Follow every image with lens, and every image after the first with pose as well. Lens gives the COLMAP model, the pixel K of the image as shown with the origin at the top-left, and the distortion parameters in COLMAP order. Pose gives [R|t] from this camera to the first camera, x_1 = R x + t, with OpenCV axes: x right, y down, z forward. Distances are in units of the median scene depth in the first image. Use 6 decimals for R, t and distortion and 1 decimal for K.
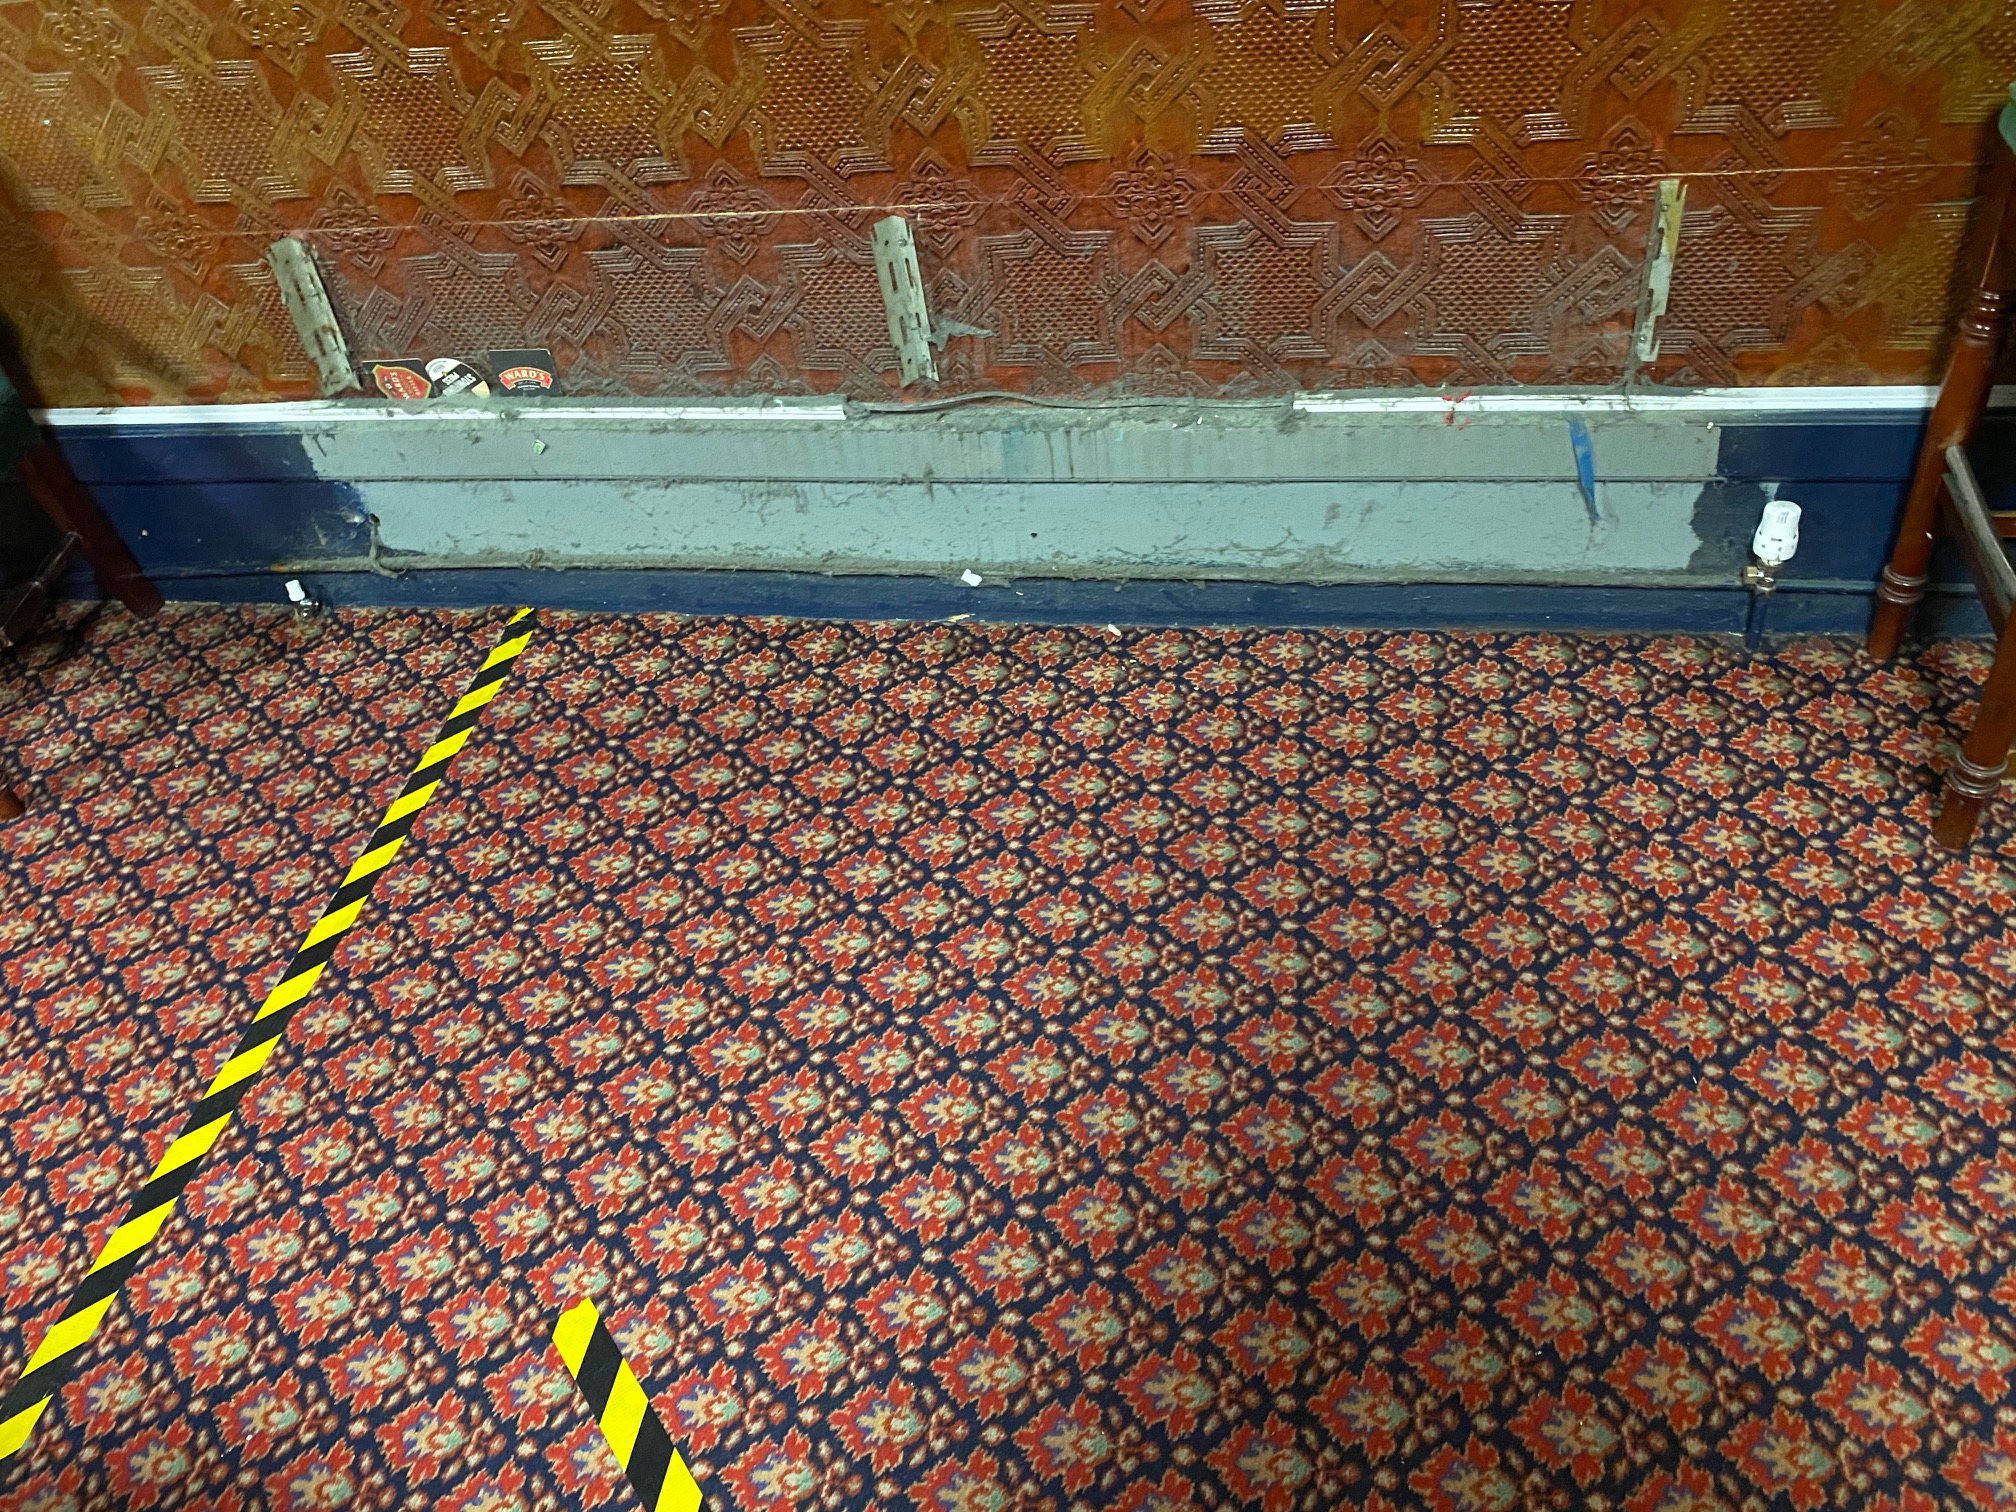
lens RADIAL K [[1585.2, 0, 1029.0], [0, 1585.2, 756.1], [0, 0, 1]] dist [0.022974, -0.036458]
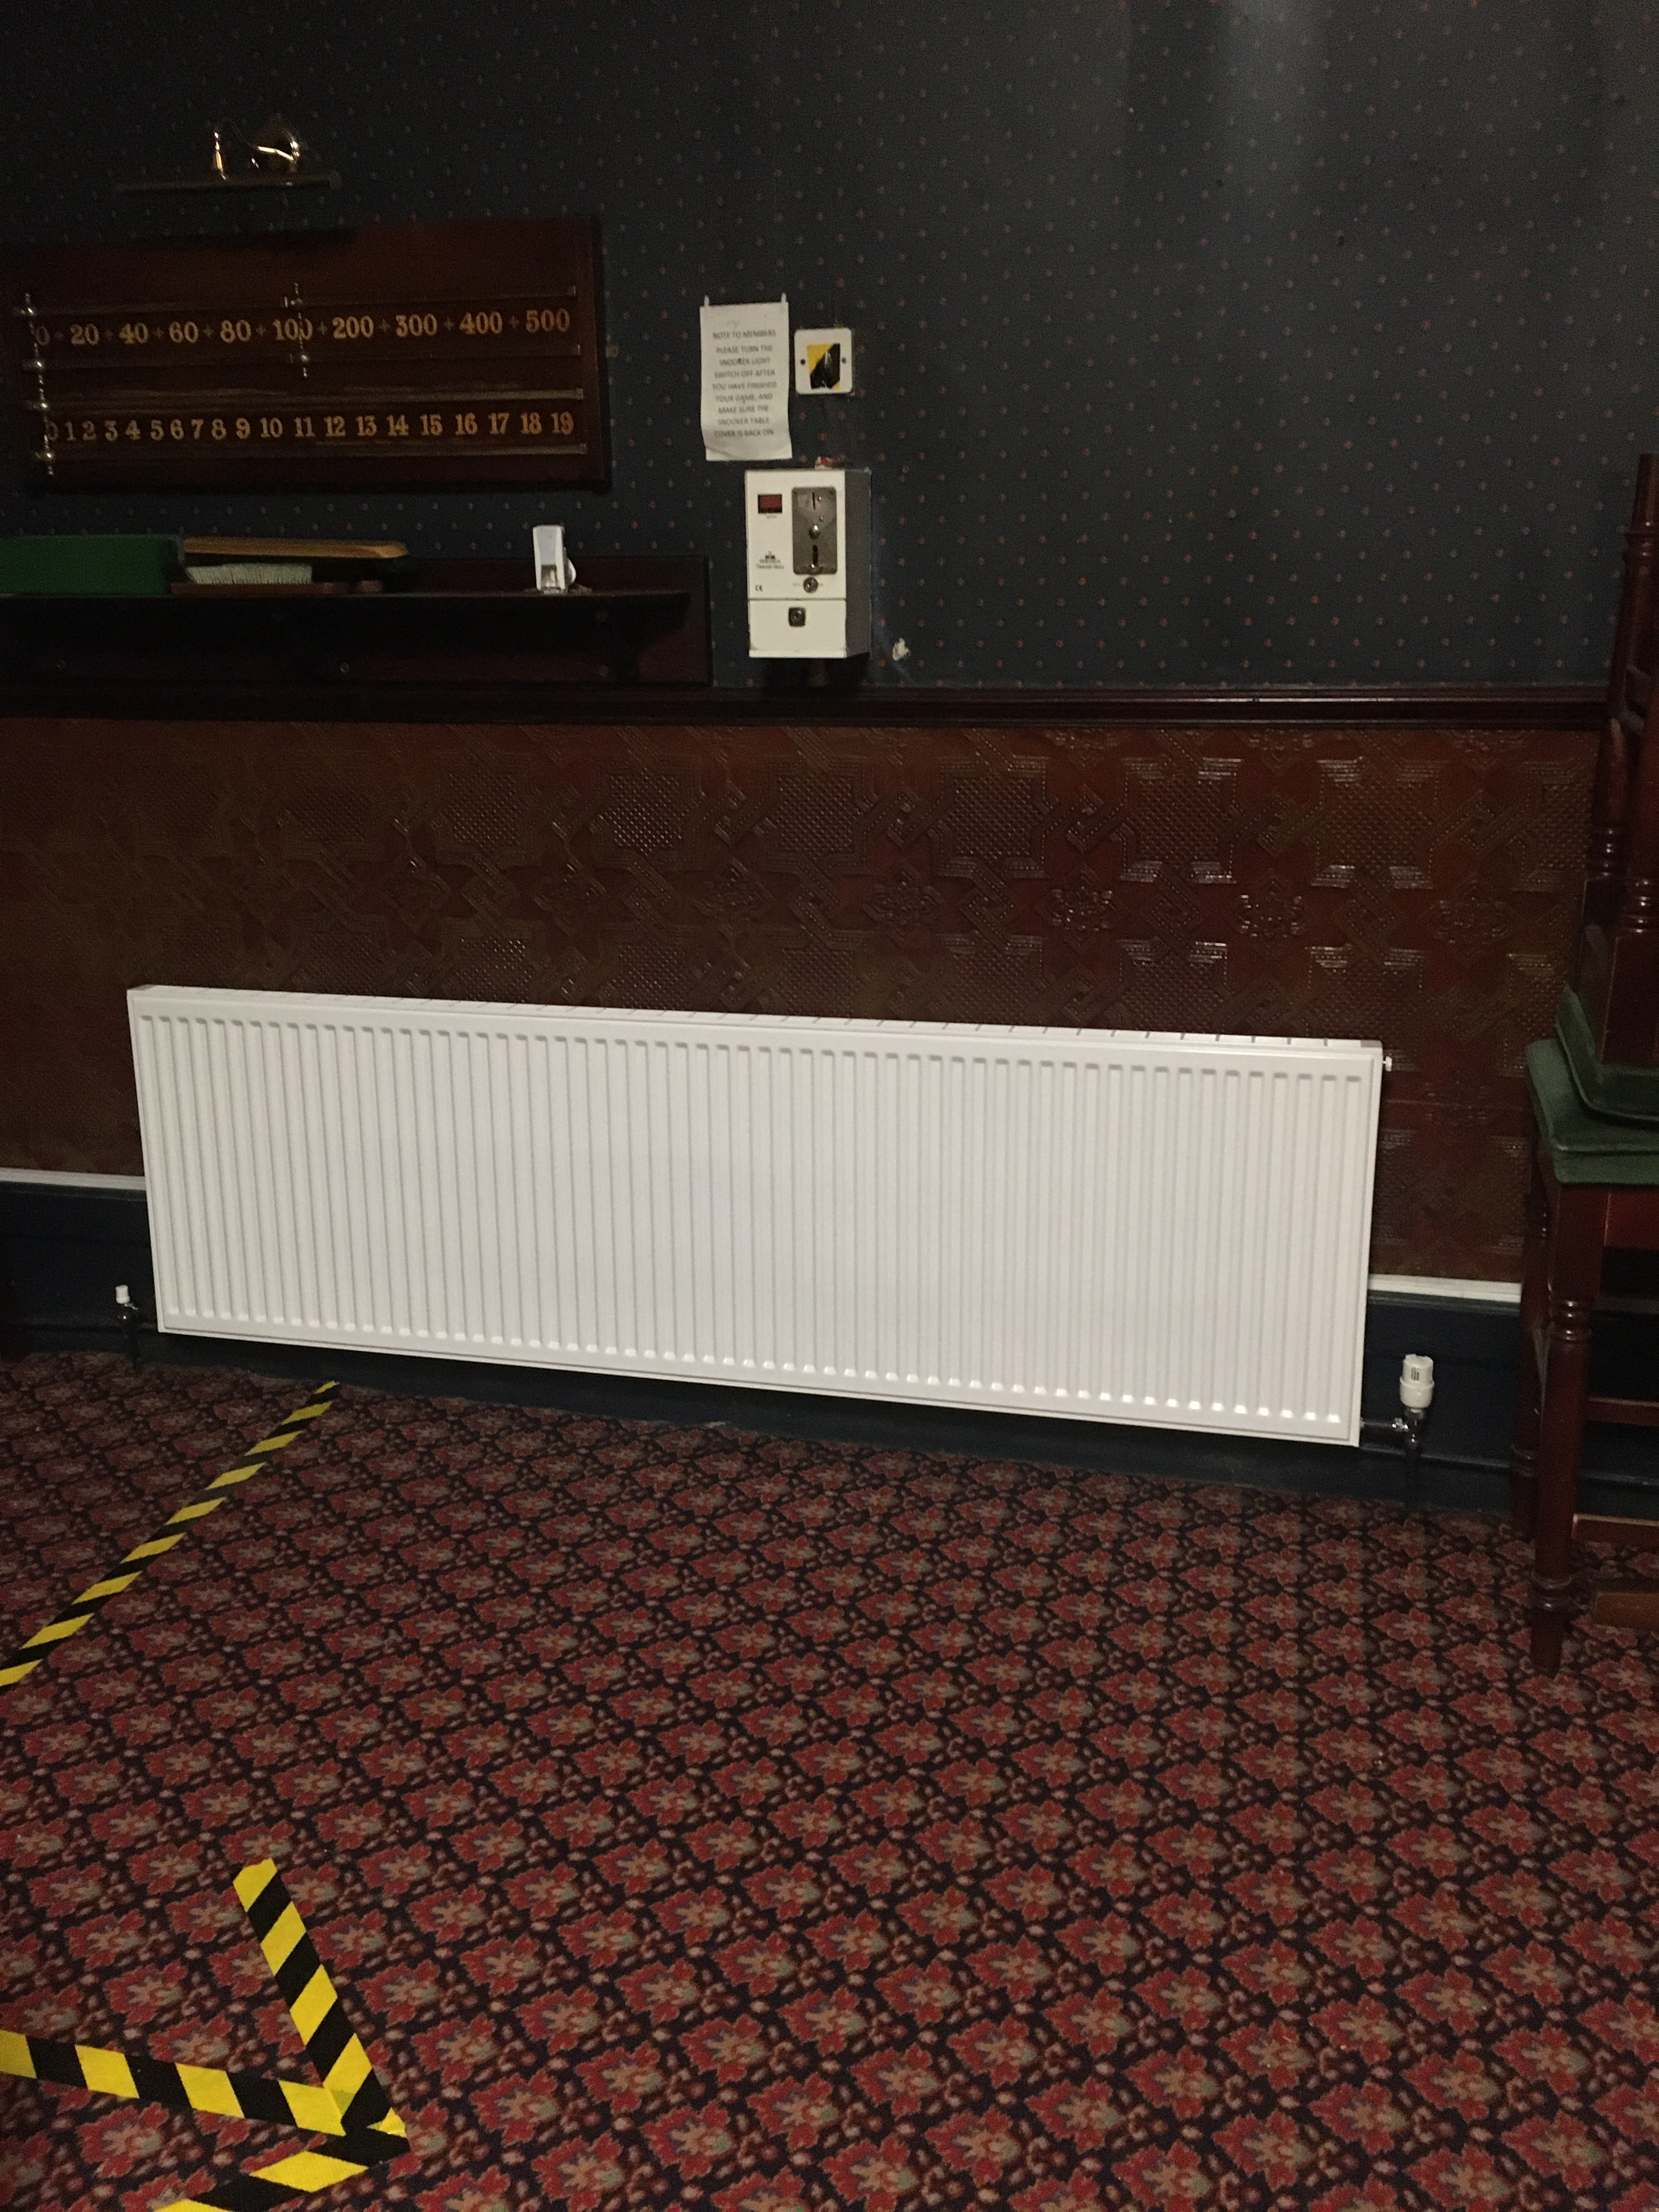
lens RADIAL K [[1922.1, 0, 823.4], [0, 1922.1, 1098.1], [0, 0, 1]] dist [0.056498, -0.079922]
pose [[0.990439, 0.122213, -0.063987, 0.104177], [-0.137861, 0.893538, -0.427298, 0.315524], [0.004954, 0.432034, 0.901844, -0.368937]]
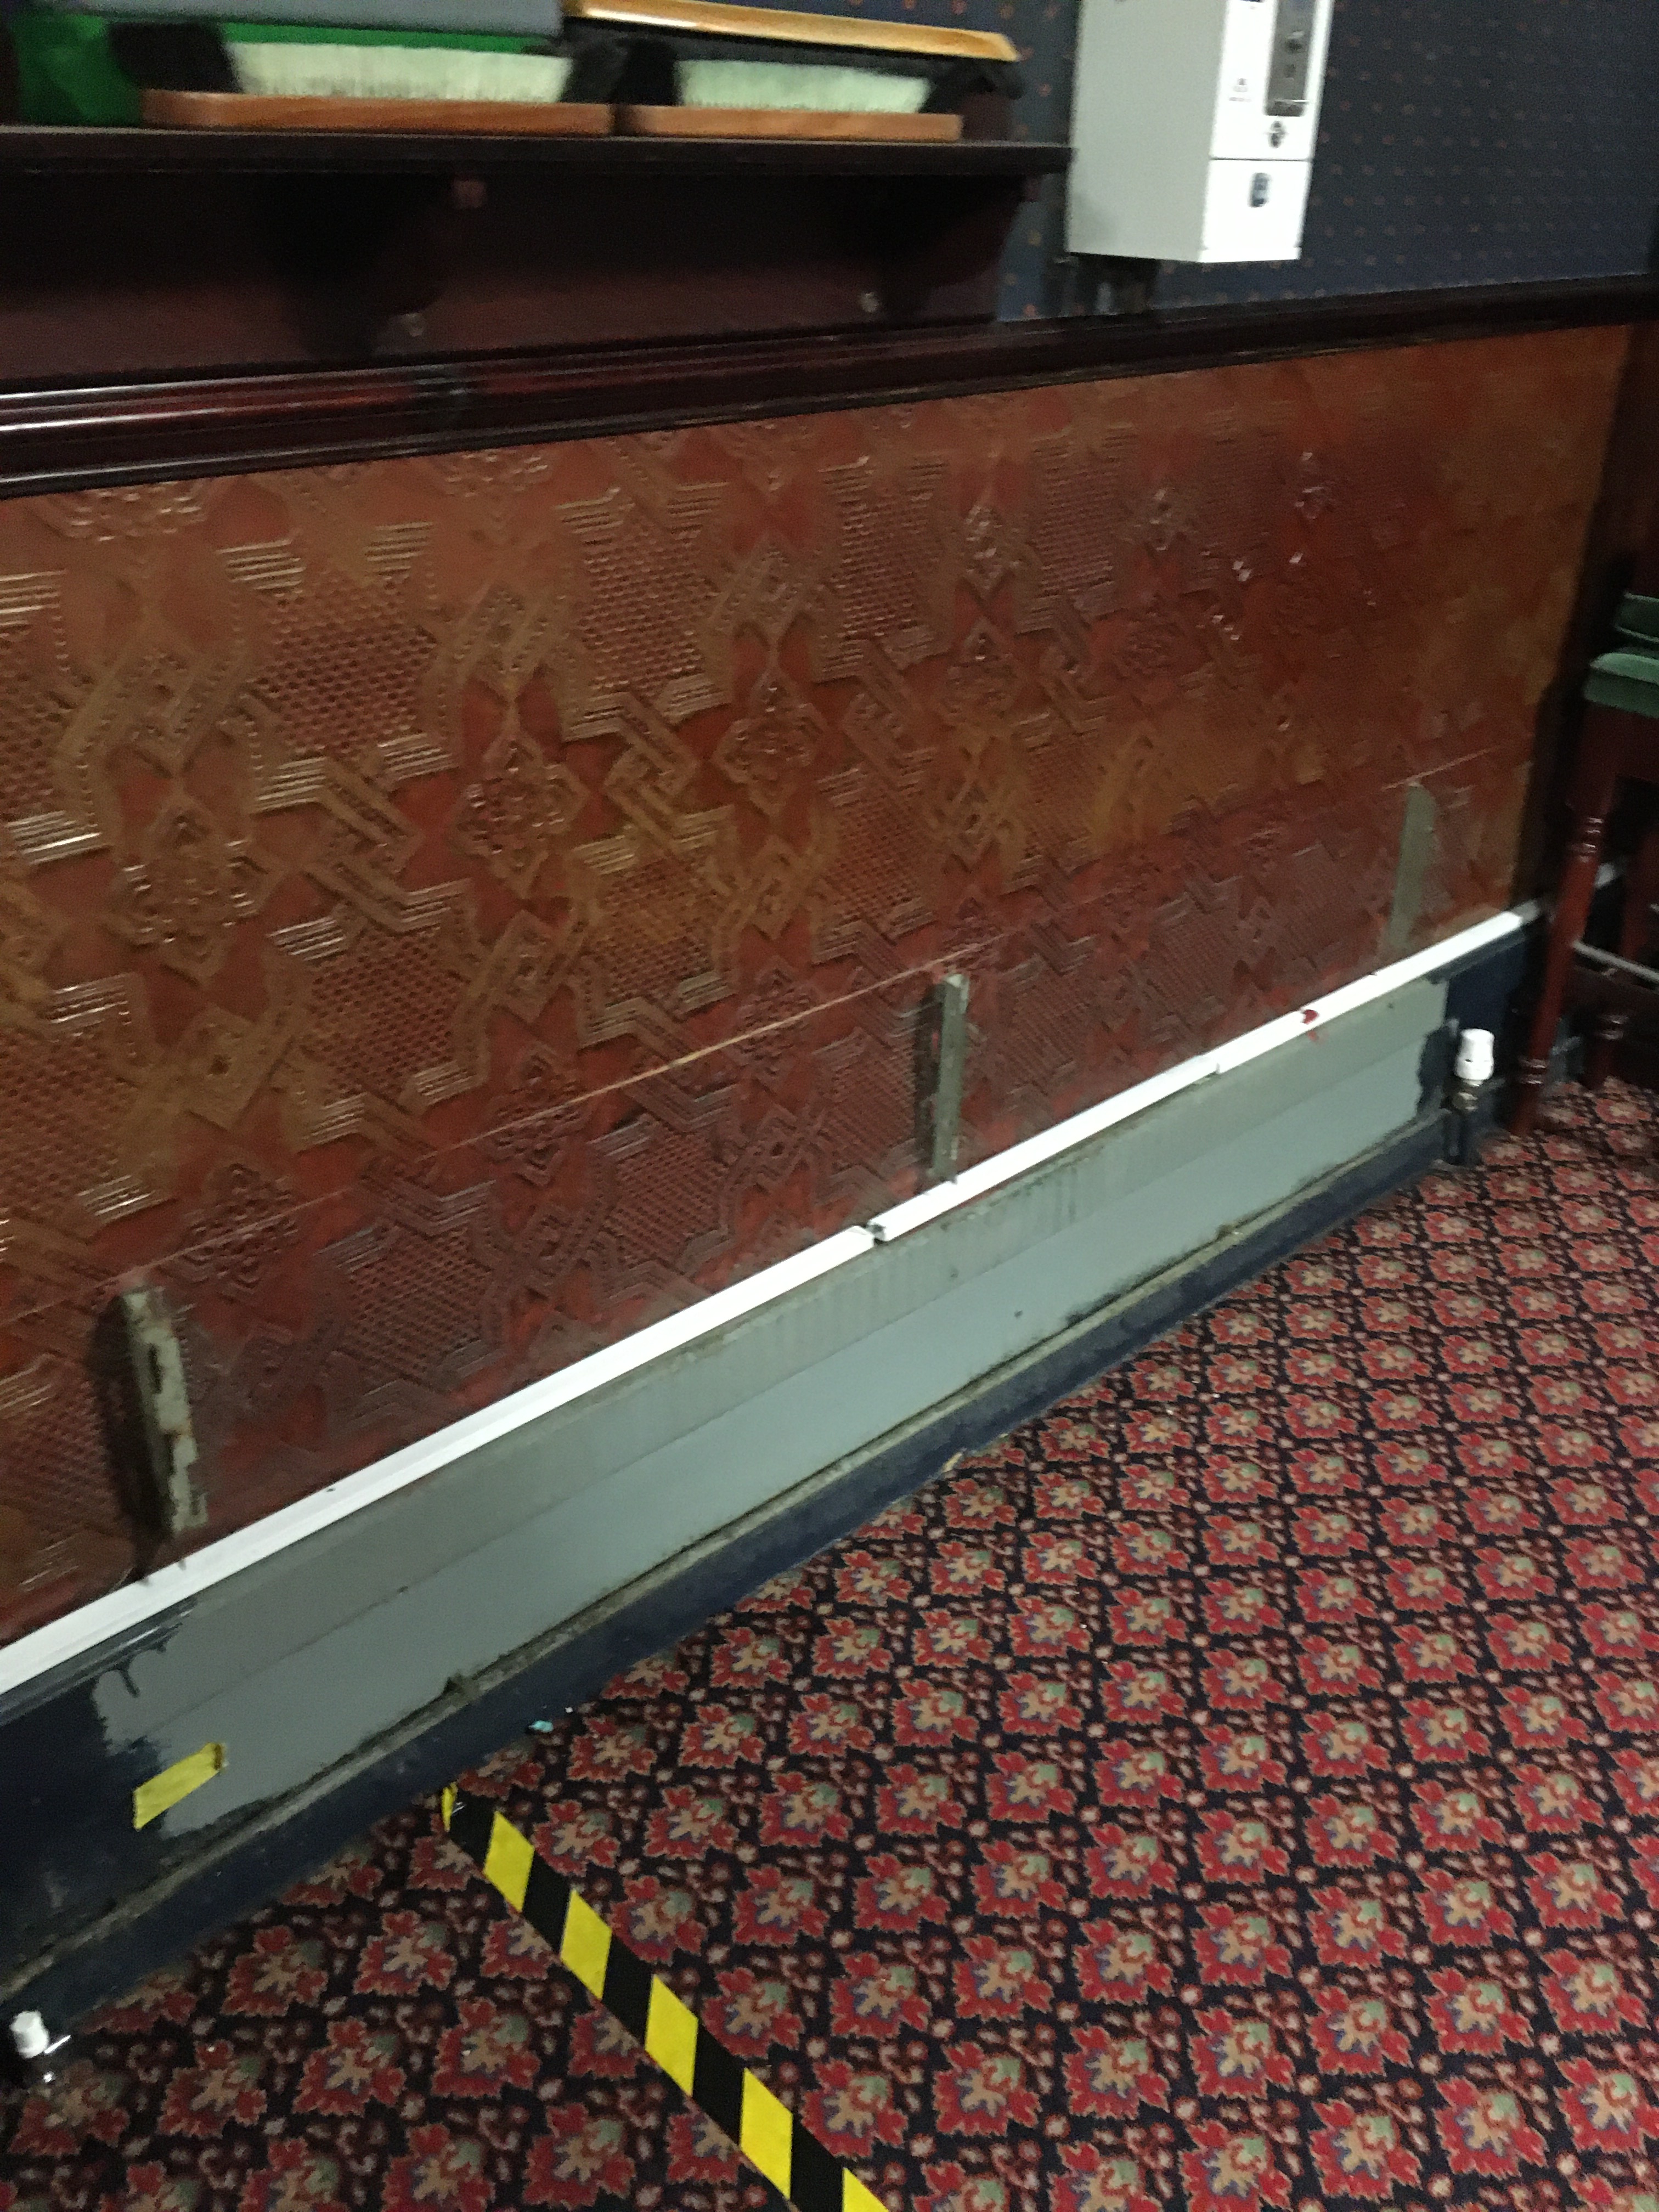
lens RADIAL K [[1922.1, 0, 814.5], [0, 1922.1, 1086.3], [0, 0, 1]] dist [0.056498, -0.079922]
pose [[0.569415, -0.253747, 0.781907, -0.882549], [0.461398, 0.885865, -0.048525, -0.271621], [-0.680351, 0.388401, 0.621503, 0.467361]]
